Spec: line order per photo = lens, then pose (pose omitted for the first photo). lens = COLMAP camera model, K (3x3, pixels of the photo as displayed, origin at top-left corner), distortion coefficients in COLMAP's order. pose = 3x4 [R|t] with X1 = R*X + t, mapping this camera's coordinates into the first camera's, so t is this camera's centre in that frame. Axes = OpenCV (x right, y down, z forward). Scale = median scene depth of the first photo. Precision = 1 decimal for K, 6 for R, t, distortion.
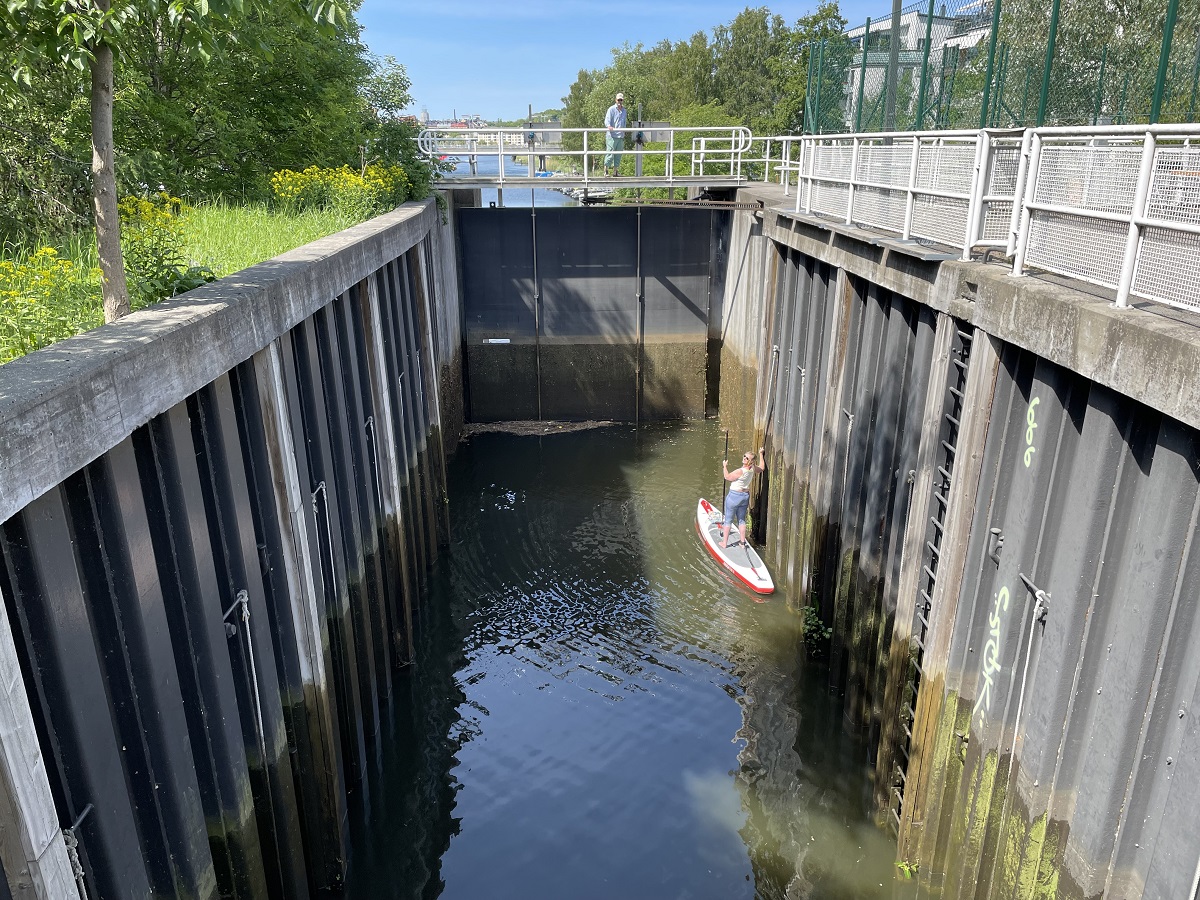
lens RADIAL K [[868.5, 0, 595.8], [0, 868.5, 451.4], [0, 0, 1]] dist [0.004762, -0.032710]
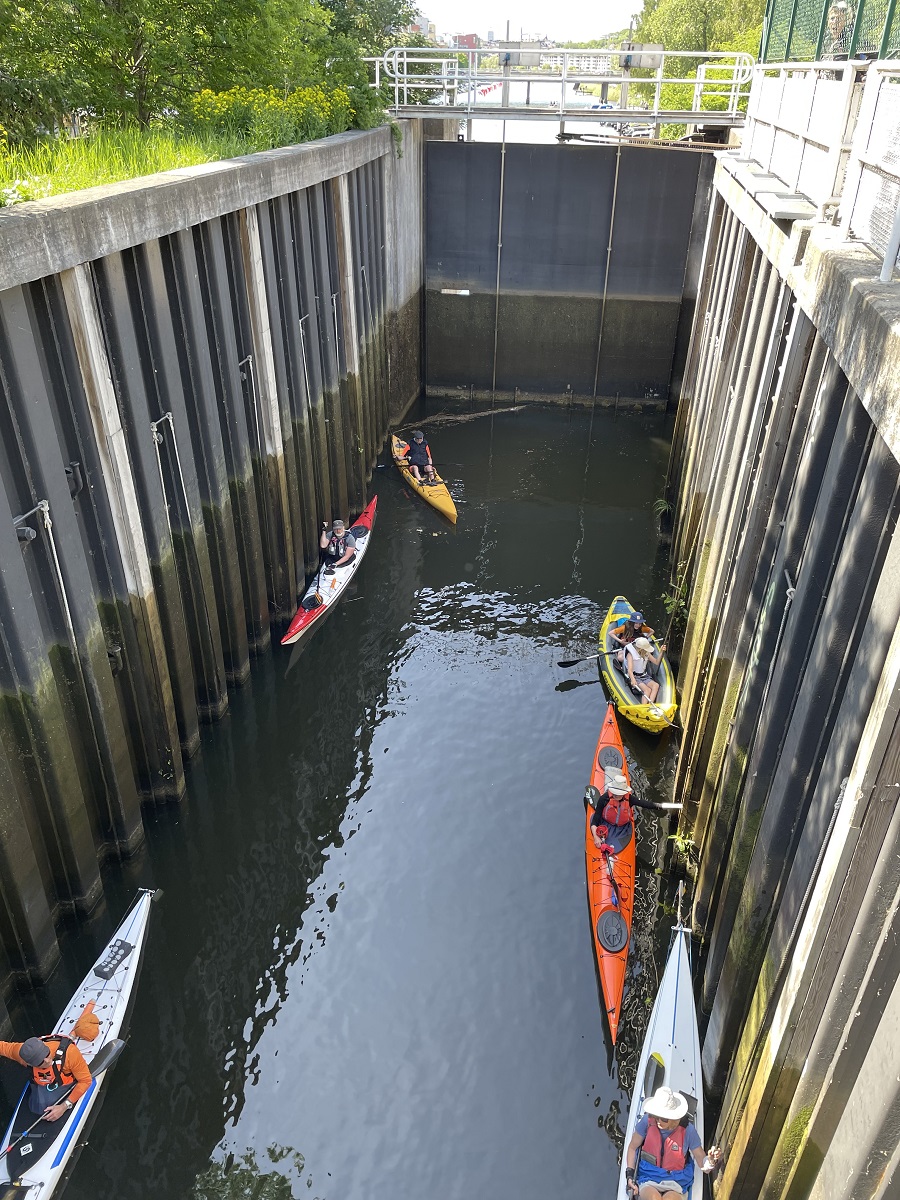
lens RADIAL K [[868.5, 0, 449.7], [0, 868.5, 607.7], [0, 0, 1]] dist [0.004762, -0.032710]
pose [[0.976102, 0.129022, -0.174868, 0.136215], [-0.088636, 0.971073, 0.221724, 0.000718], [0.198417, -0.200925, 0.959302, 0.003933]]
